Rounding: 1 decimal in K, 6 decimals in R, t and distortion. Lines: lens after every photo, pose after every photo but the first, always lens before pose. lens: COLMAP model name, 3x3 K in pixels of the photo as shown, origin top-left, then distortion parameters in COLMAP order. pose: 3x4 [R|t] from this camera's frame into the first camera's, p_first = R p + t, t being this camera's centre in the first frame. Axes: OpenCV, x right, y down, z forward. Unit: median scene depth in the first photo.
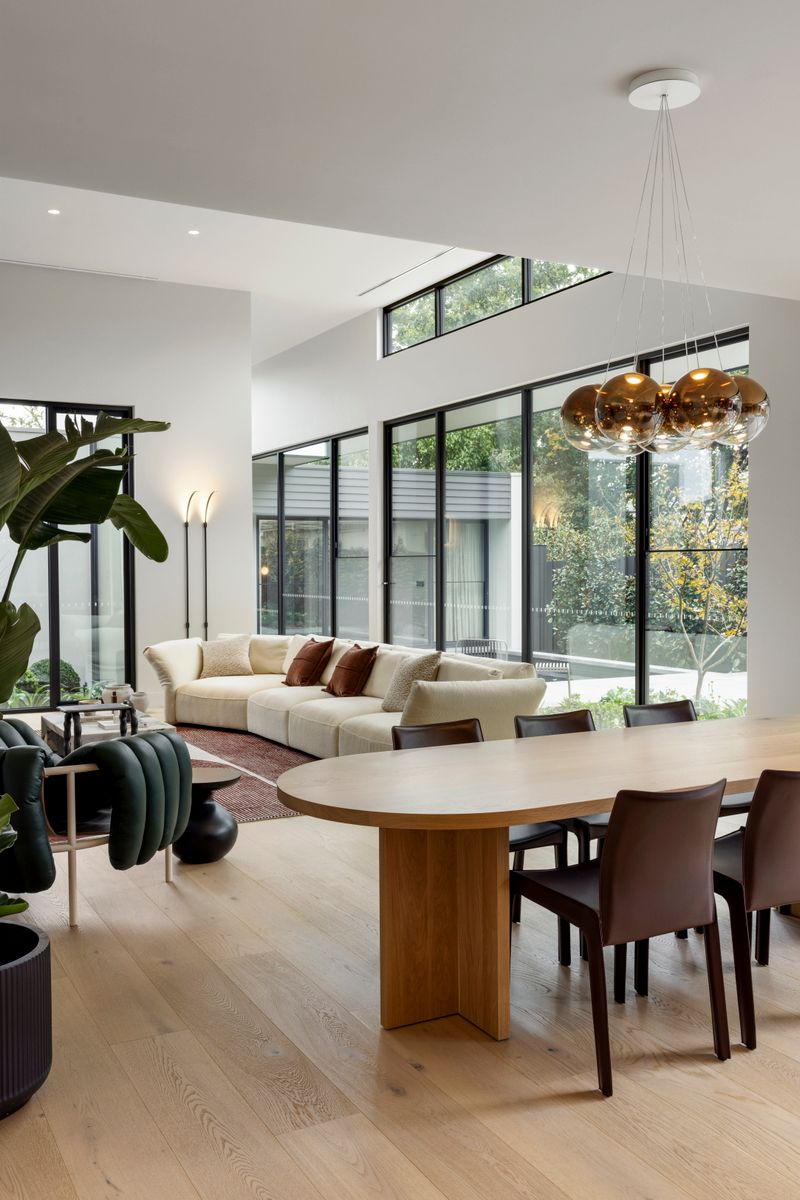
lens RADIAL K [[1069.4, 0, 404.6], [0, 1069.4, 597.2], [0, 0, 1]] dist [0.060972, 0.005871]
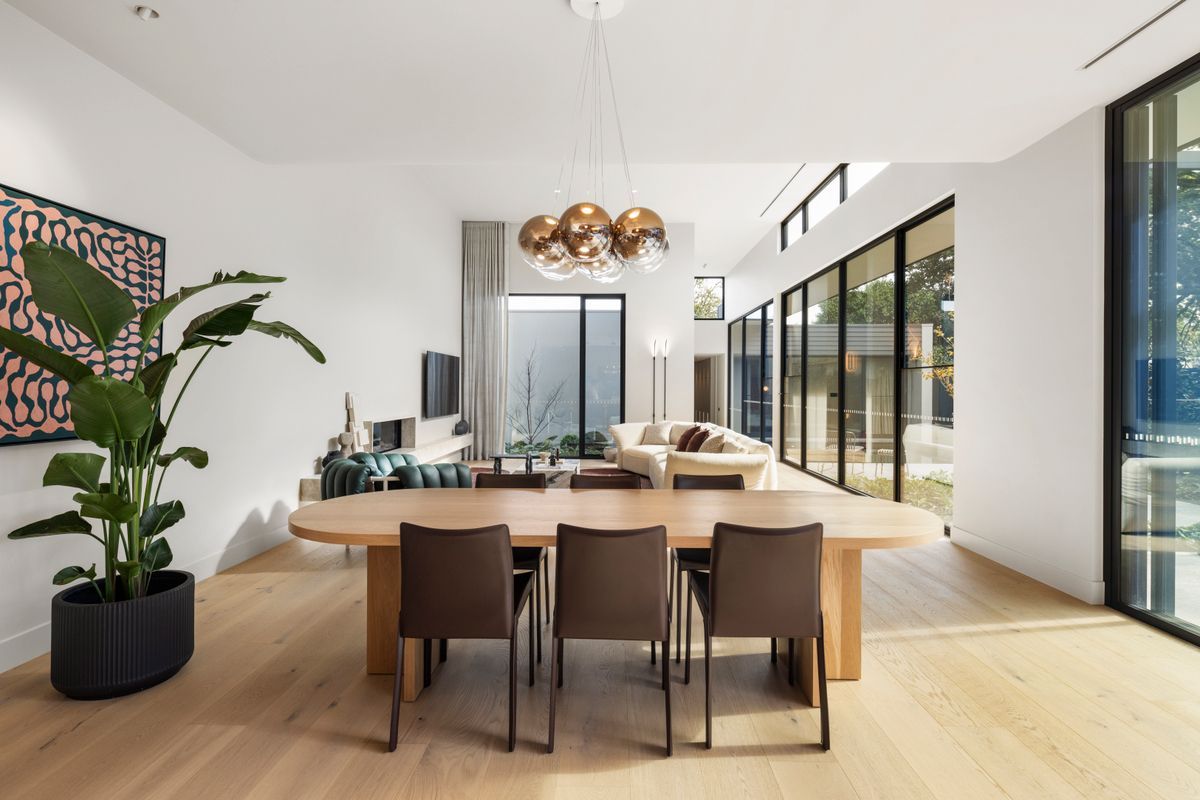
lens RADIAL K [[583.0, 0, 608.6], [0, 583.0, 389.4], [0, 0, 1]] dist [0.003869, -0.003933]
pose [[0.873946, 0.012477, -0.485863, 0.195730], [-0.029480, 0.999191, -0.027368, 0.011009], [0.485129, 0.038241, 0.873606, 0.133790]]
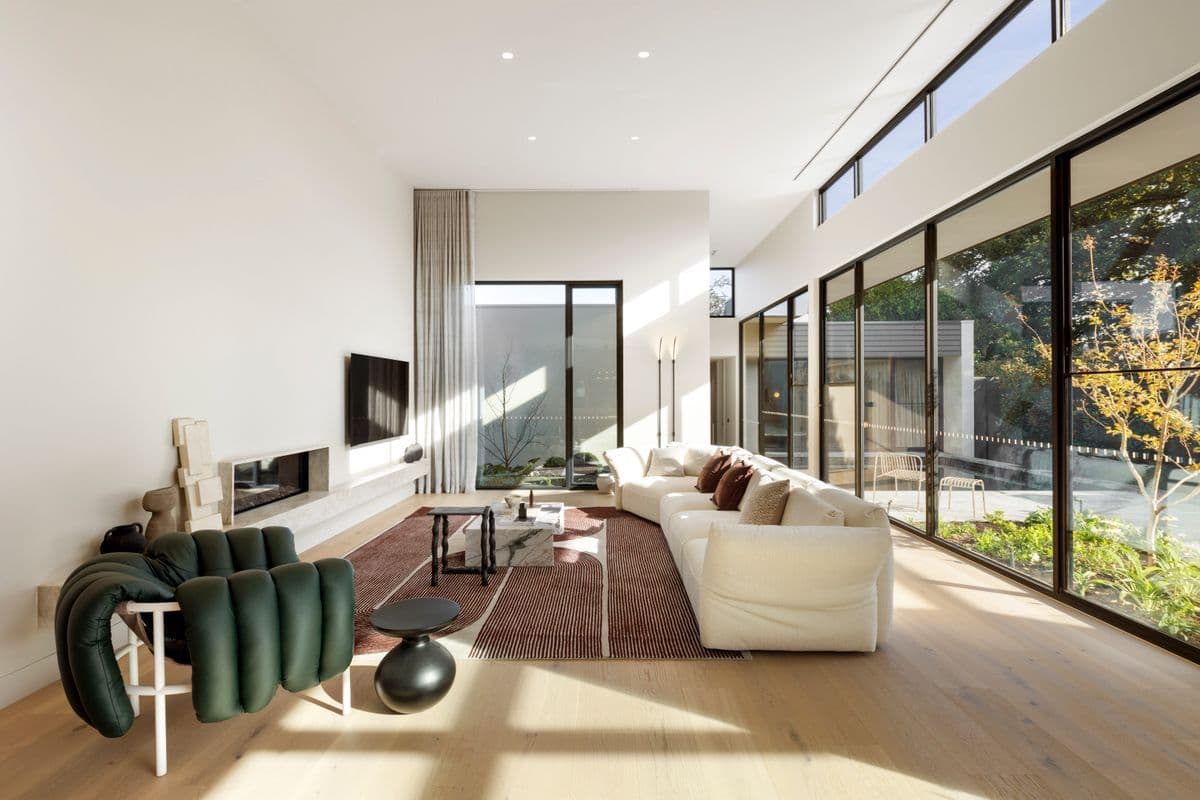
lens RADIAL K [[583.0, 0, 602.8], [0, 583.0, 390.9], [0, 0, 1]] dist [0.003869, -0.003933]
pose [[0.877099, 0.002088, -0.480305, 0.095068], [-0.021467, 0.999162, -0.034859, -0.002831], [0.479830, 0.040886, 0.876408, 0.307039]]
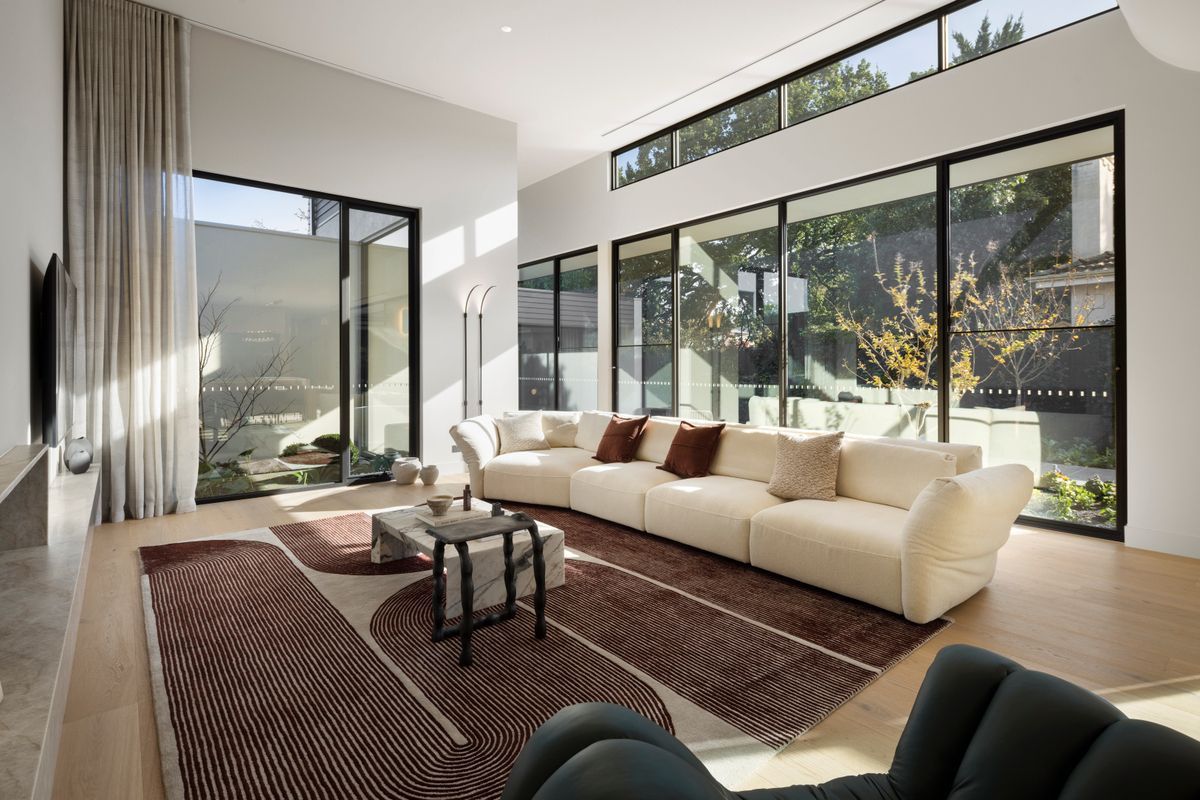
lens RADIAL K [[583.0, 0, 620.3], [0, 583.0, 369.7], [0, 0, 1]] dist [0.003869, -0.003933]
pose [[0.978253, -0.001362, 0.207411, -0.170955], [0.005955, 0.999751, -0.021520, 0.004639], [-0.207330, 0.022287, 0.978017, 0.358117]]
